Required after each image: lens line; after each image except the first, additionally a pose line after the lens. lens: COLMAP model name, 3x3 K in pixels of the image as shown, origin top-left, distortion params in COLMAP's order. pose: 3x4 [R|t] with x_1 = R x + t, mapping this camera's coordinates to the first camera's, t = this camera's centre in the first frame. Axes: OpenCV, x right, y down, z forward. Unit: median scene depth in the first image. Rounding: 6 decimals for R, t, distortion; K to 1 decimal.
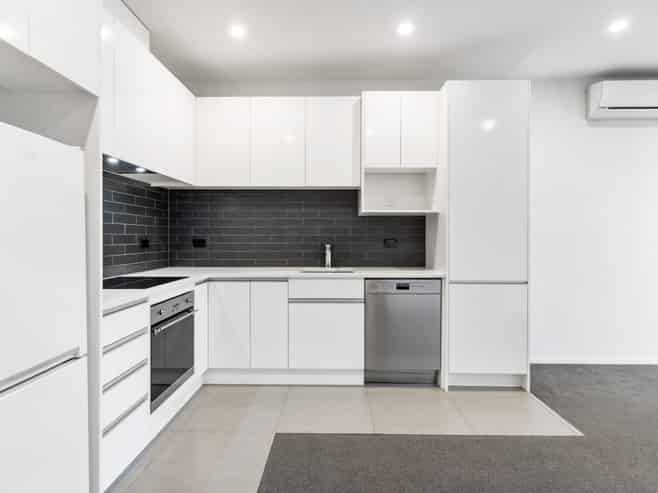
lens RADIAL K [[345.6, 0, 328.3], [0, 345.6, 239.1], [0, 0, 1]] dist [-0.010485, 0.000211]
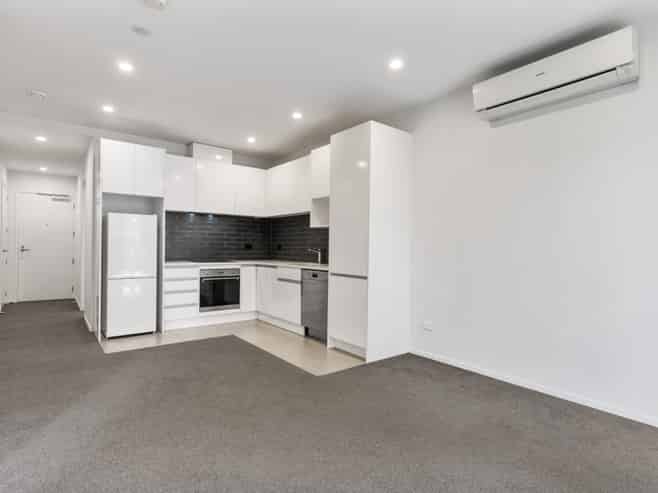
lens RADIAL K [[345.6, 0, 326.8], [0, 345.6, 246.4], [0, 0, 1]] dist [-0.010485, 0.000211]
pose [[0.645950, 0.004254, -0.763368, 1.407803], [-0.013737, 0.999887, -0.006052, 0.017191], [0.763256, 0.014395, 0.645935, 0.043100]]
